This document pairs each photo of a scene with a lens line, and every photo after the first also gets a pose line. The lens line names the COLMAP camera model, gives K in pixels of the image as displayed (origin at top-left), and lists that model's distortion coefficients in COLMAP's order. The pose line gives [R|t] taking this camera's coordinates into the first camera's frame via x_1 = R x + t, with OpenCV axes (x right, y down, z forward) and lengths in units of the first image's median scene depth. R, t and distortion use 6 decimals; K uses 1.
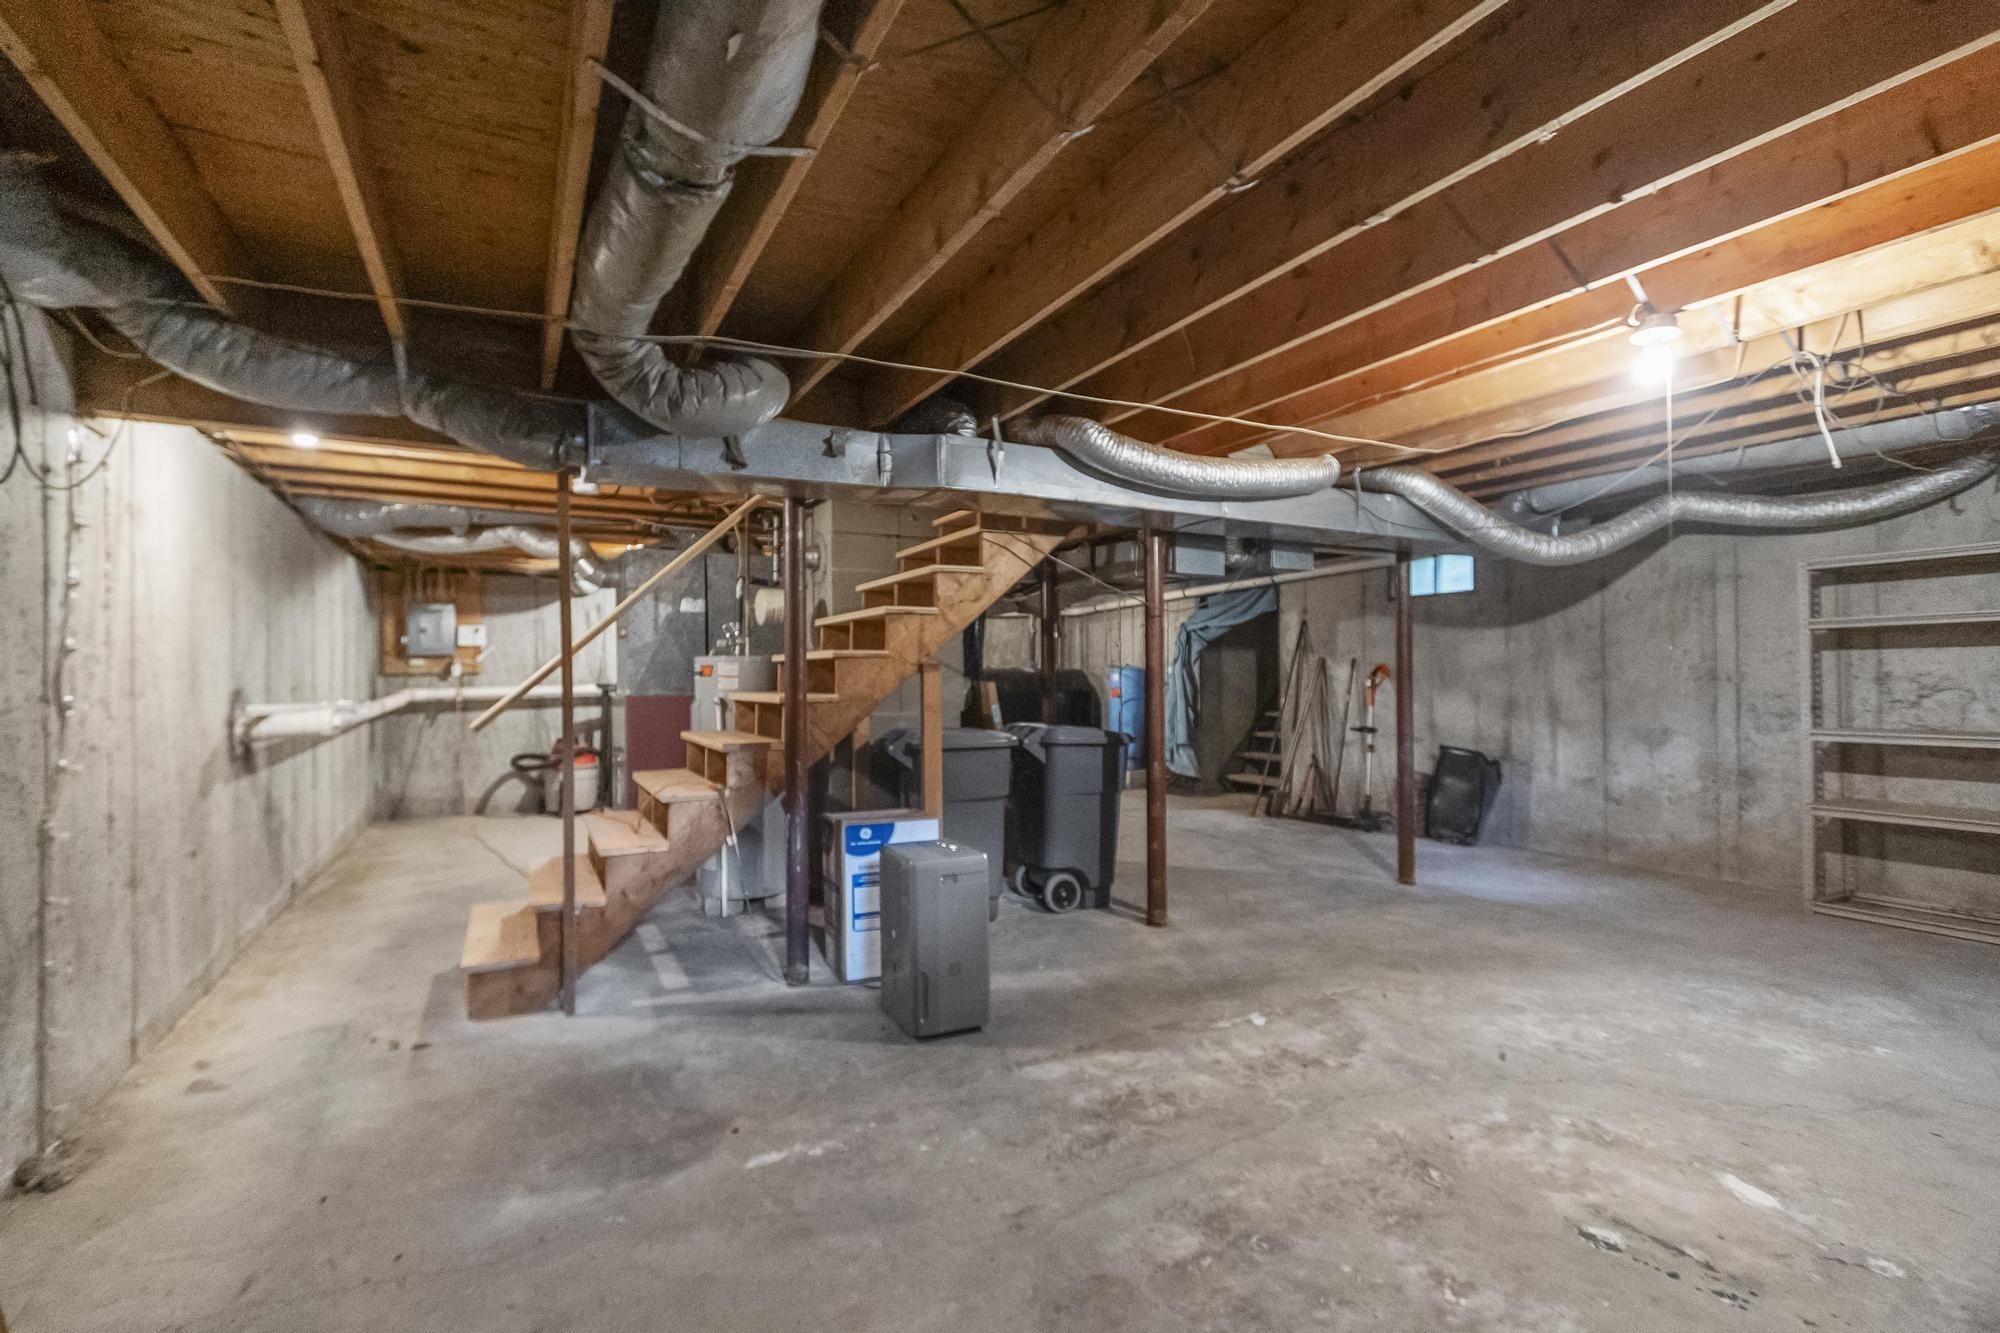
lens RADIAL K [[886.7, 0, 957.5], [0, 886.7, 671.9], [0, 0, 1]] dist [-0.001759, -0.000201]
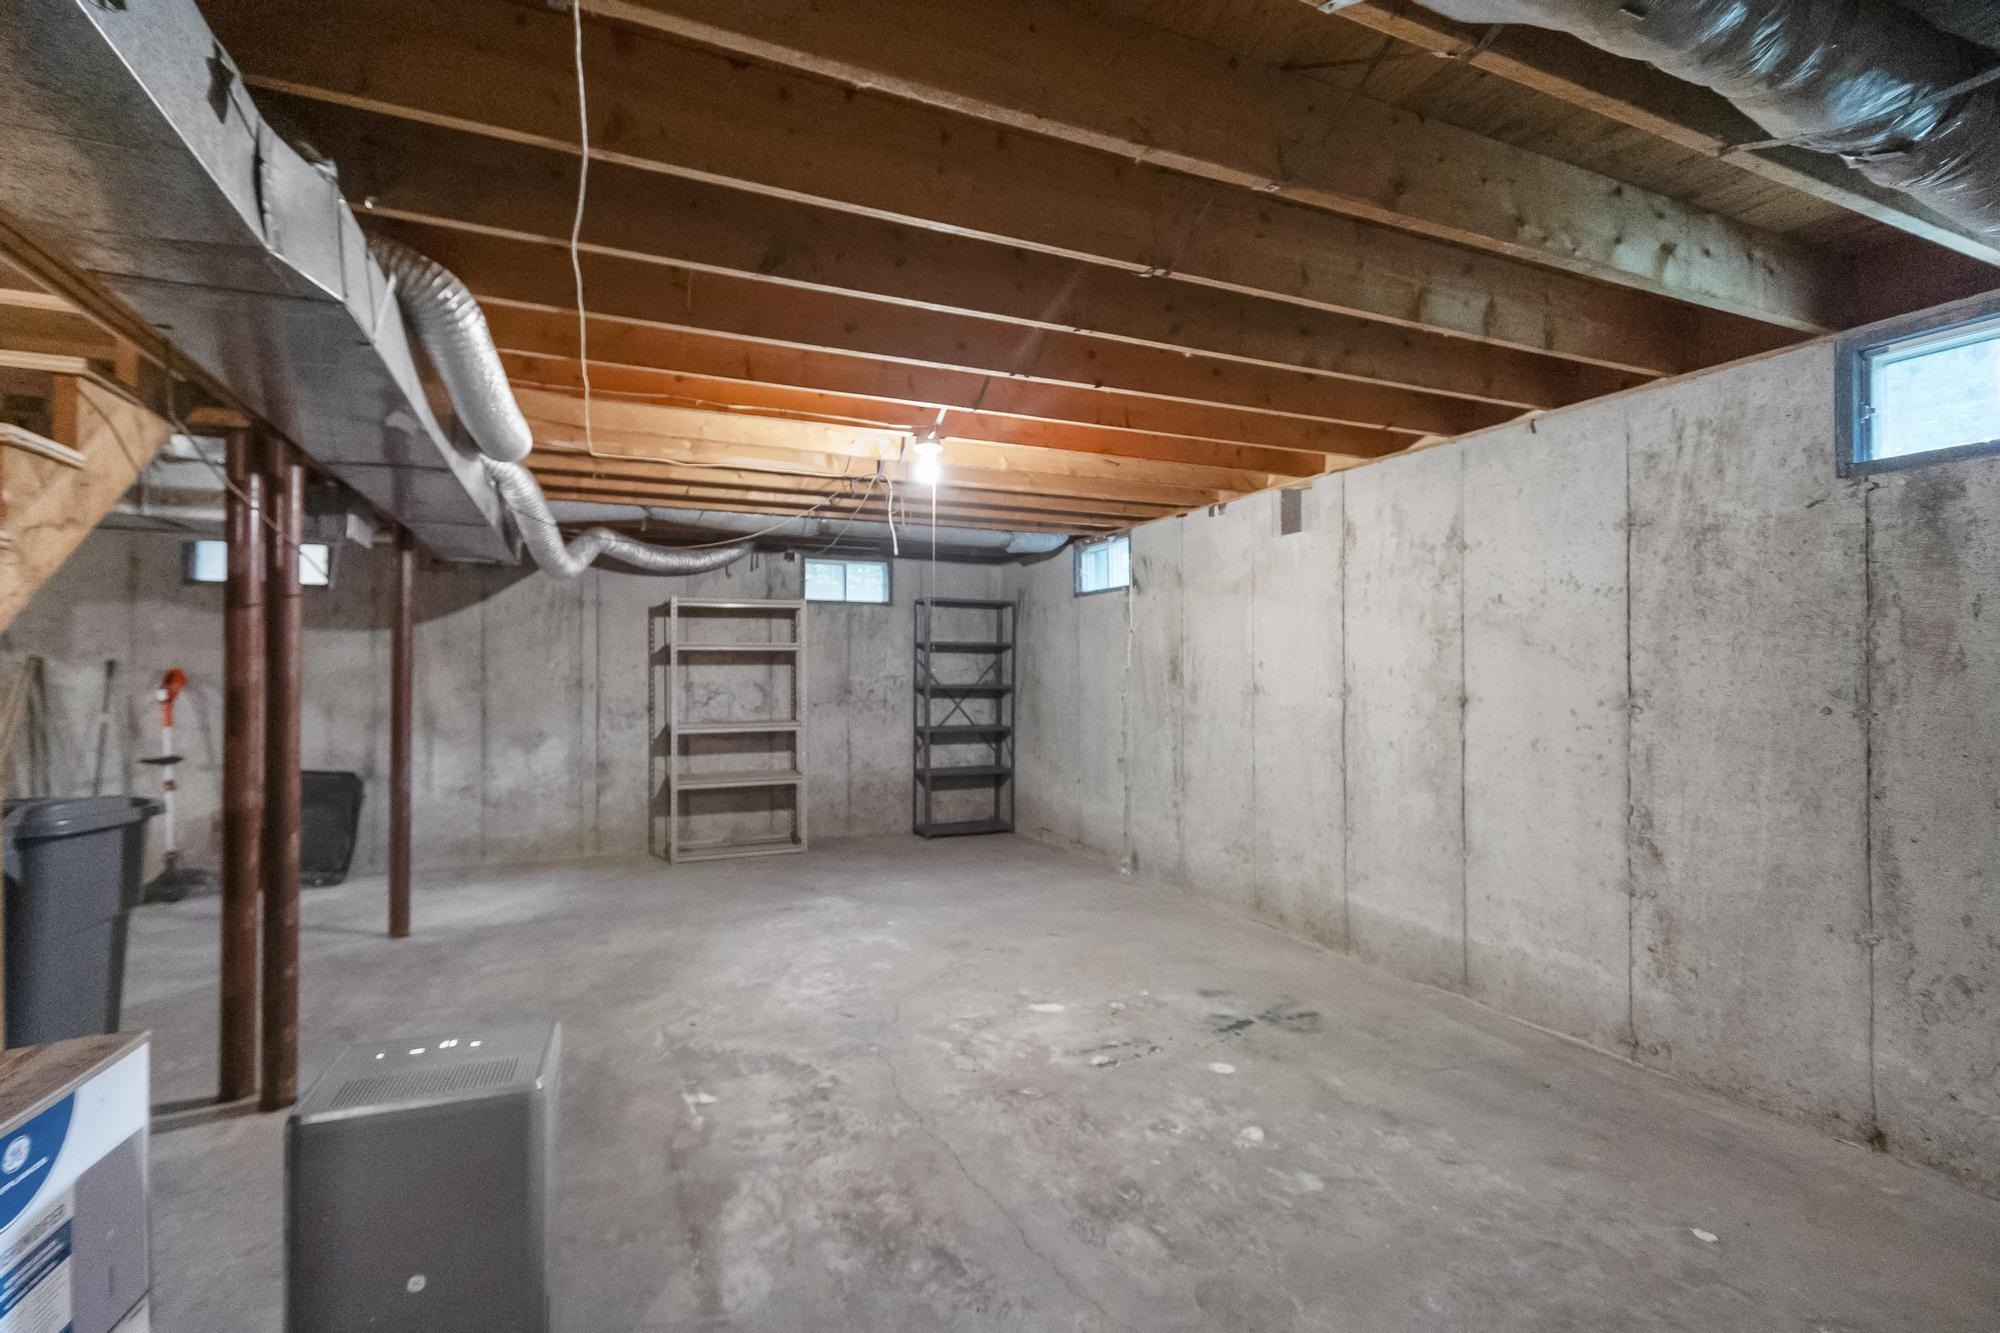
lens RADIAL K [[889.7, 0, 971.5], [0, 889.7, 665.7], [0, 0, 1]] dist [0.006751, 0.000109]
pose [[0.064191, 0.014120, 0.997838, -0.487735], [-0.006217, 0.999886, -0.013749, -0.012550], [-0.997918, -0.005321, 0.064271, 0.664505]]
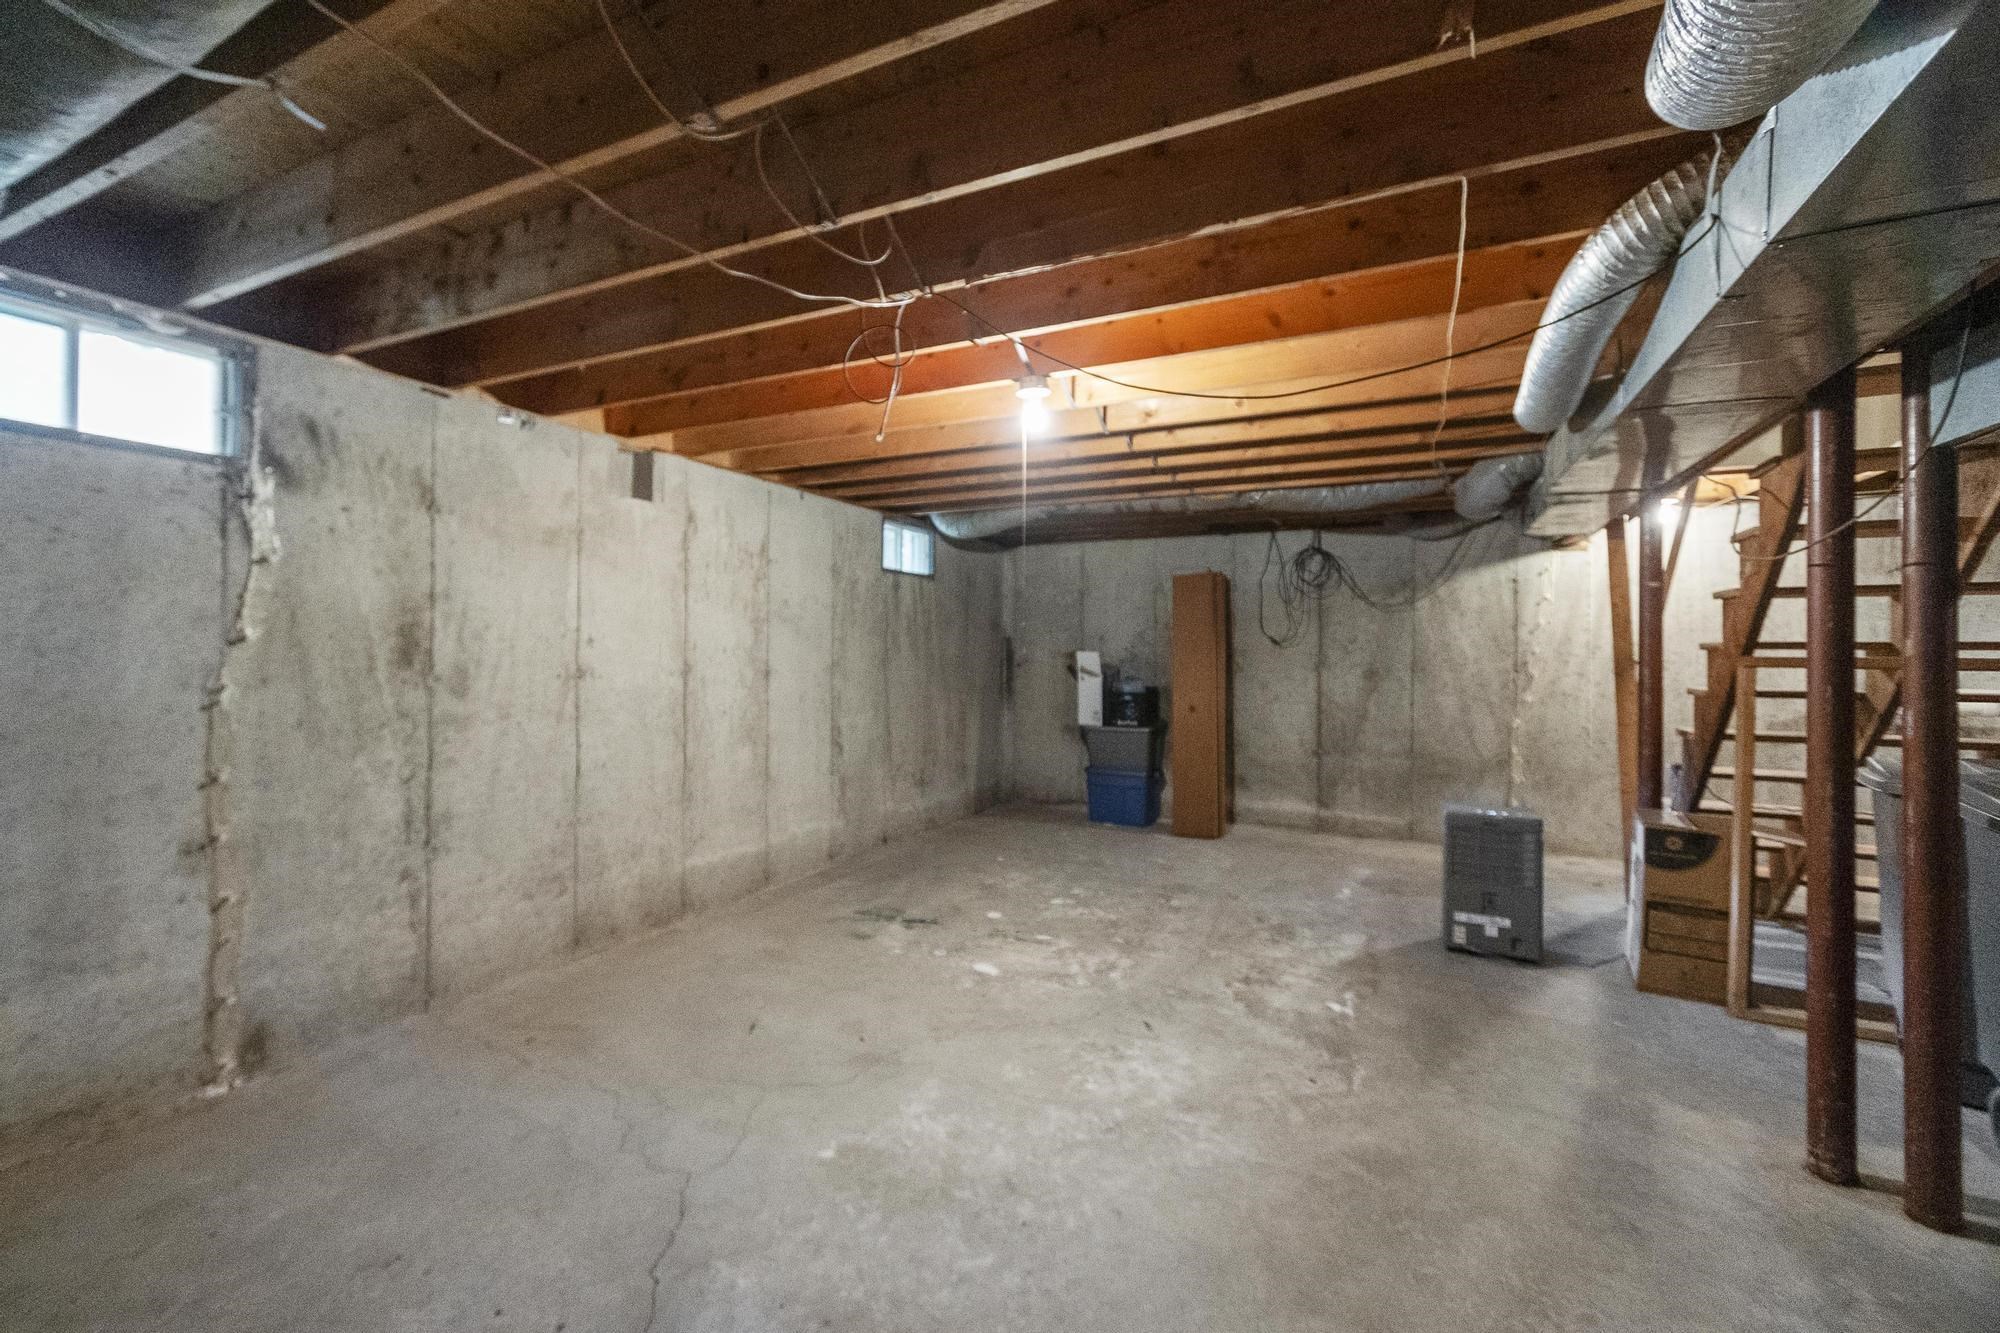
lens RADIAL K [[872.1, 0, 959.9], [0, 872.1, 644.6], [0, 0, 1]] dist [-0.000061, -0.000083]
pose [[-0.805879, -0.003581, -0.592069, 1.246871], [0.004128, 0.999923, -0.011667, -0.017274], [0.592065, -0.011846, -0.805803, 1.504669]]
